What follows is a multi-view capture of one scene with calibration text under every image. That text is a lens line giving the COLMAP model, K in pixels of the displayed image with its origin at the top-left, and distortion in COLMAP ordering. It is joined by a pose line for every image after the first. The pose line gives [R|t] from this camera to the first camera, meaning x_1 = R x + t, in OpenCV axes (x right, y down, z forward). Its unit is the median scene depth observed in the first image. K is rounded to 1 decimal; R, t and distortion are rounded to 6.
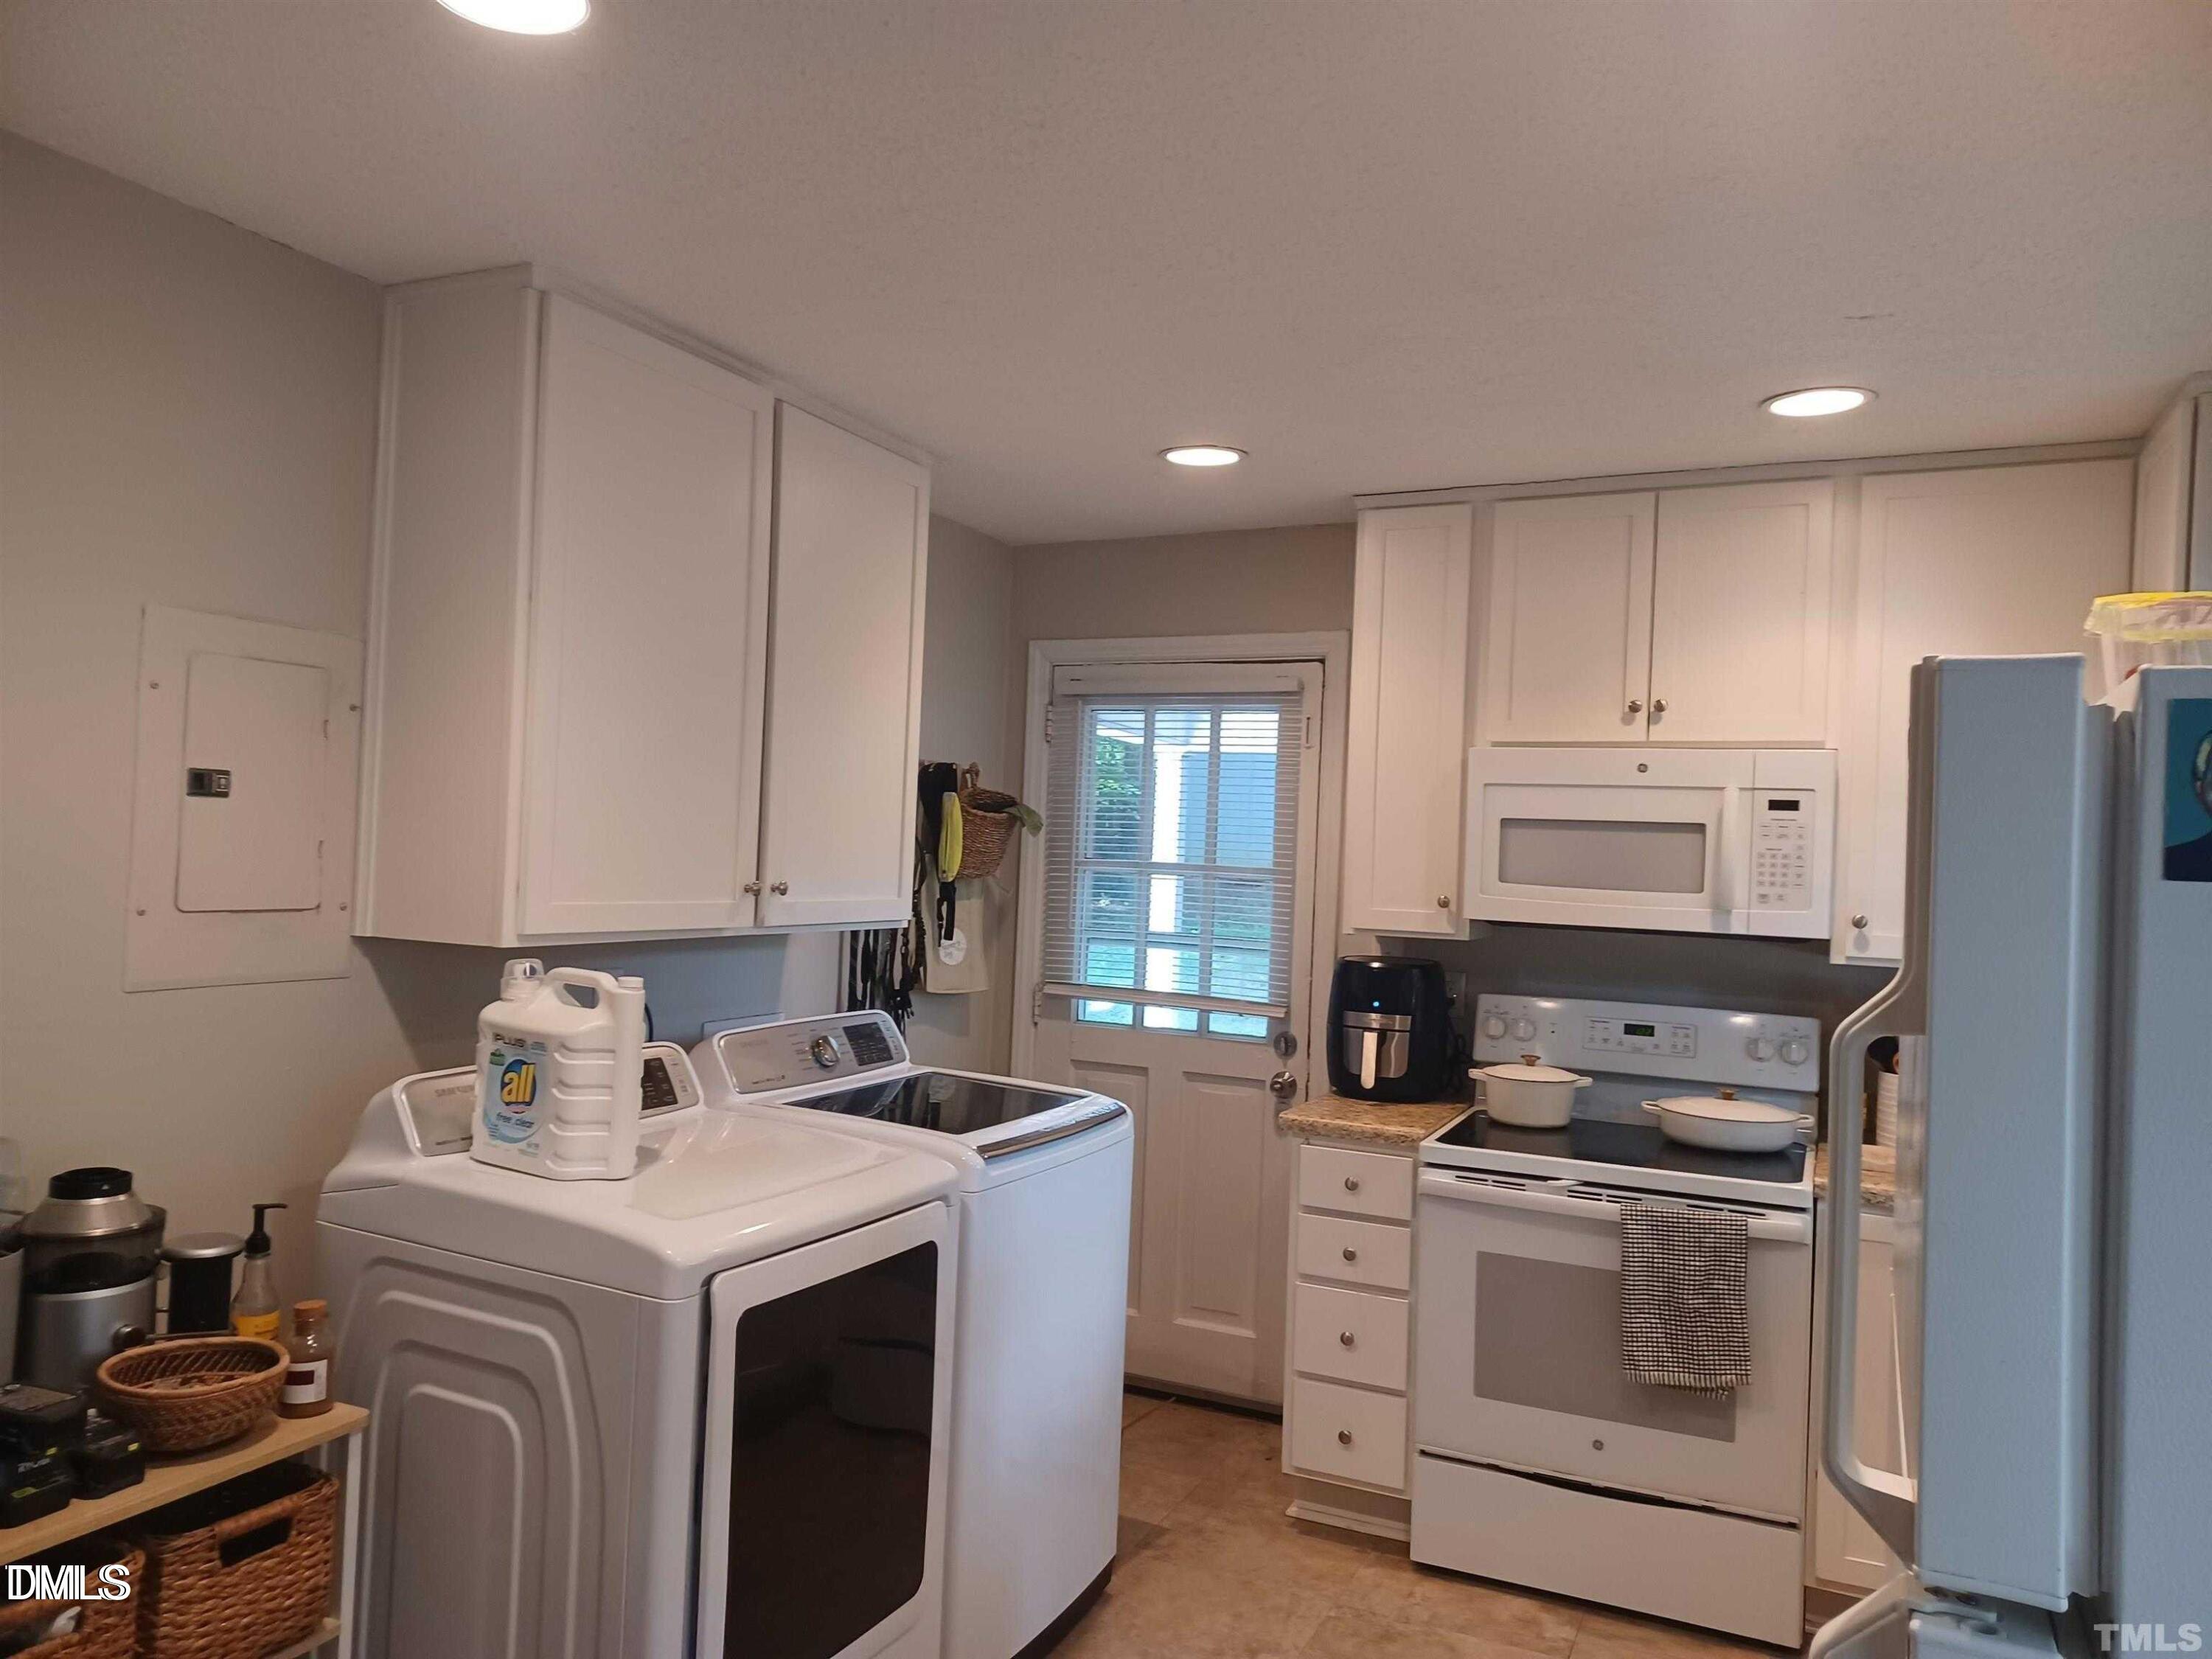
lens RADIAL K [[1627.6, 0, 1106.0], [0, 1627.6, 829.5], [0, 0, 1]] dist [0.024262, -0.004424]
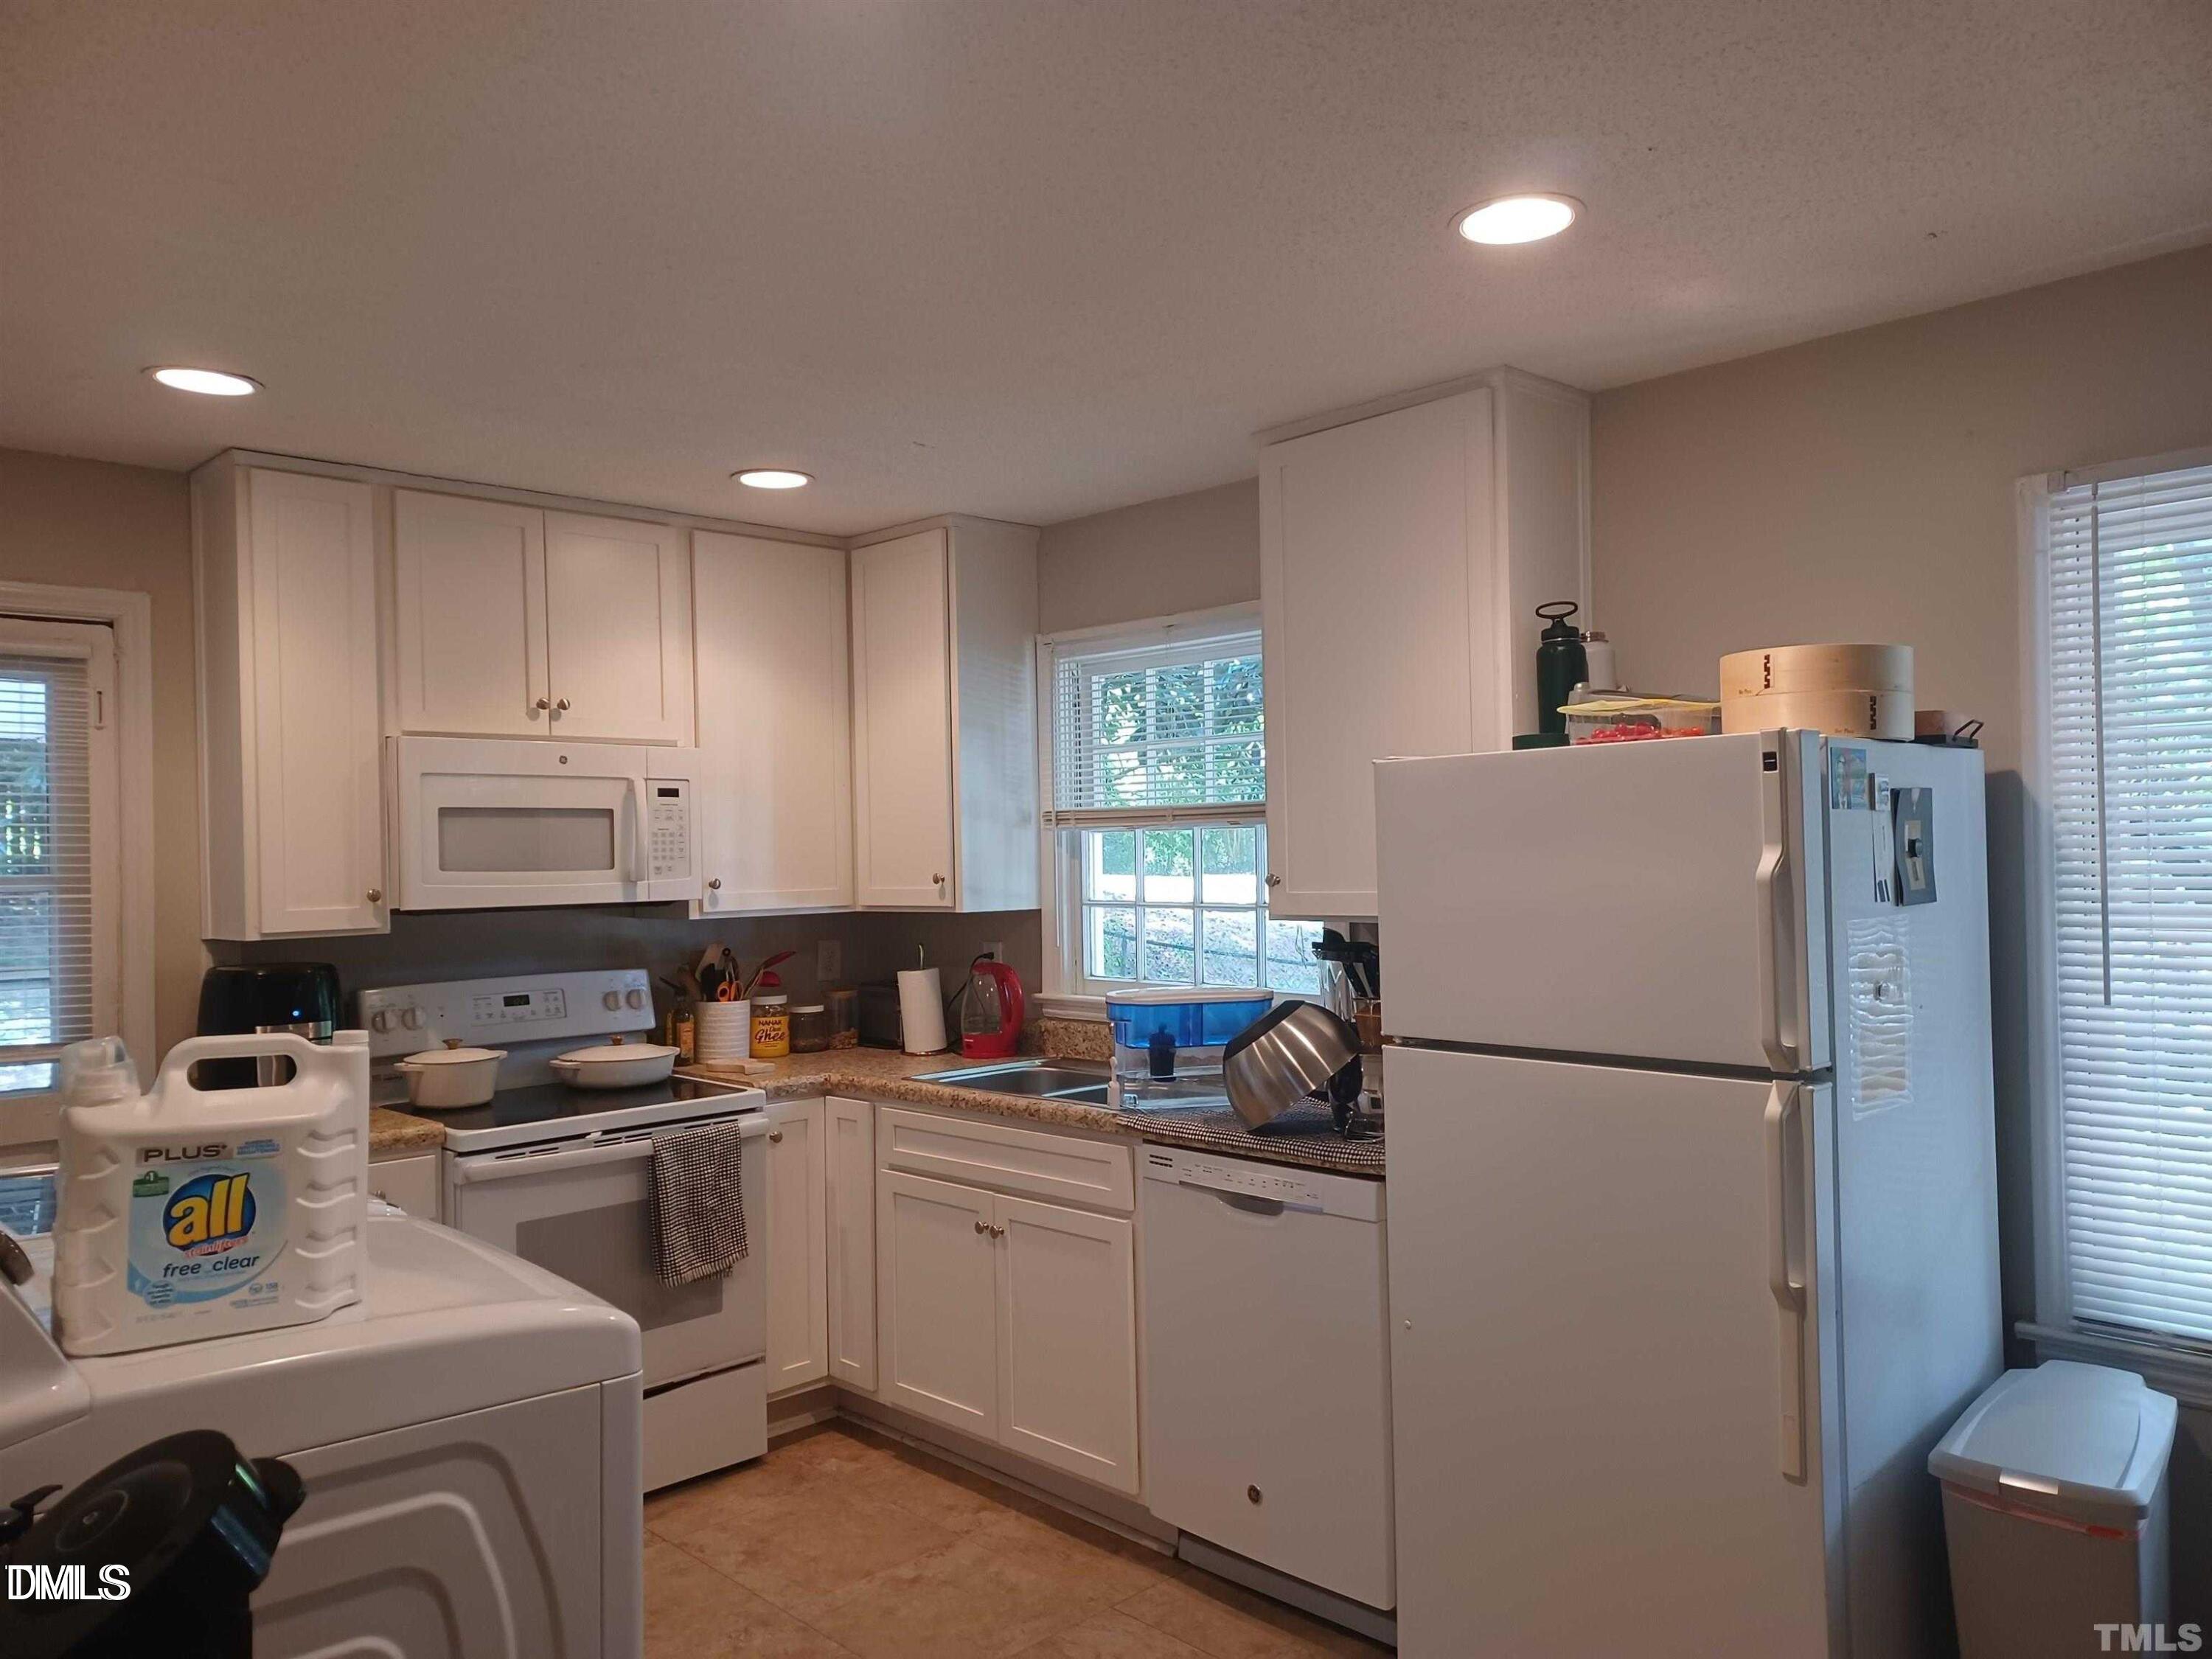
lens RADIAL K [[1605.7, 0, 1106.0], [0, 1605.7, 829.5], [0, 0, 1]] dist [0.065906, -0.004439]
pose [[0.342545, -0.029021, 0.939053, -0.596403], [0.022851, 0.999484, 0.022554, -0.006990], [-0.939223, 0.013732, 0.343032, 0.283009]]
